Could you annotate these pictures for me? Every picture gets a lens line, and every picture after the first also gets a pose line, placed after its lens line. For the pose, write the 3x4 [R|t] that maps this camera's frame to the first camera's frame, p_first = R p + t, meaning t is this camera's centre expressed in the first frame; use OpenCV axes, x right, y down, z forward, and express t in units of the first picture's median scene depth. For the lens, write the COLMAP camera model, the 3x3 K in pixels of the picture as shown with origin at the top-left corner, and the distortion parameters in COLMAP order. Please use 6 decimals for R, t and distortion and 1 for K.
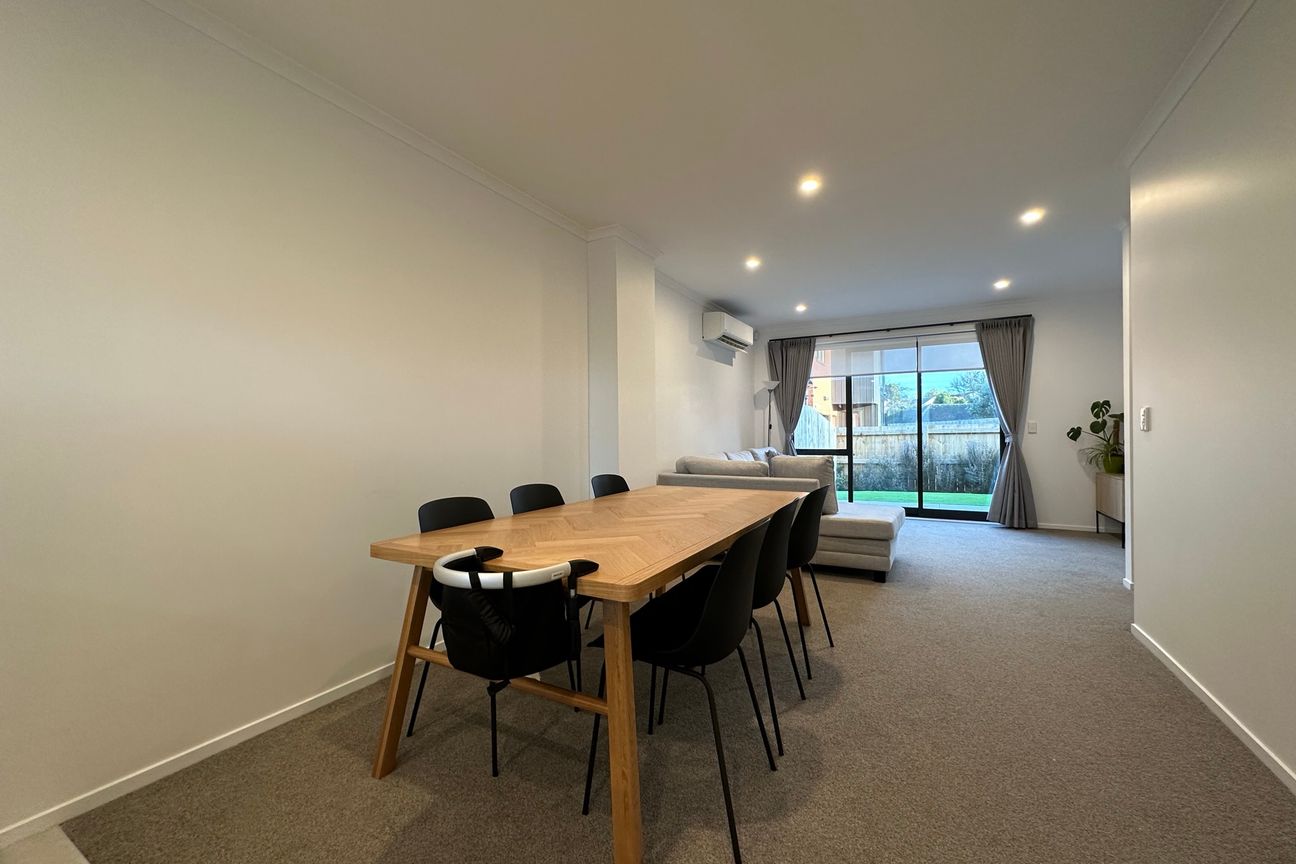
lens RADIAL K [[516.1, 0, 645.1], [0, 516.1, 432.5], [0, 0, 1]] dist [-0.002055, 0.000201]
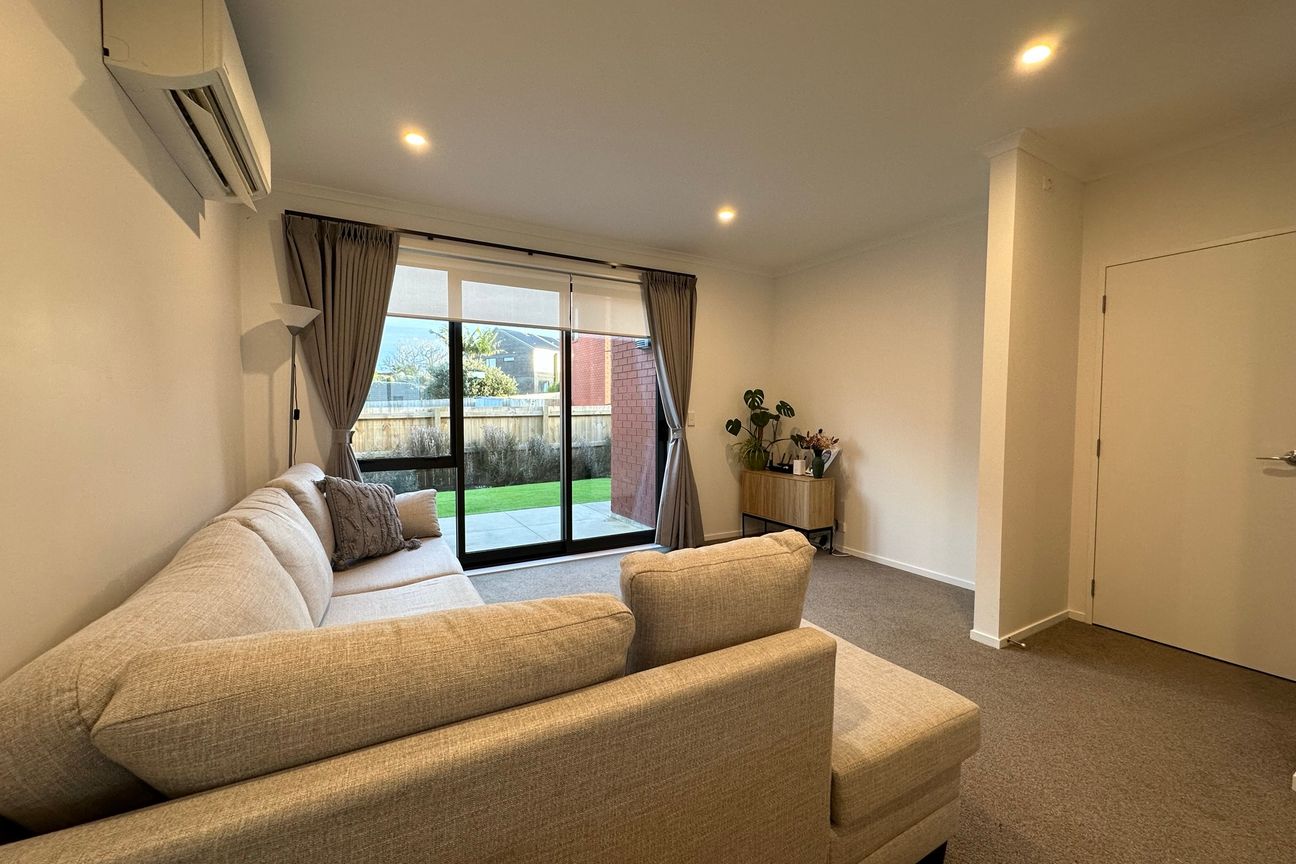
lens RADIAL K [[516.1, 0, 648.6], [0, 516.1, 431.5], [0, 0, 1]] dist [-0.002055, 0.000201]
pose [[0.513589, -0.027591, 0.857593, 0.029212], [-0.008731, 0.999263, 0.037377, -0.018396], [-0.857992, -0.026684, 0.512969, 0.599043]]
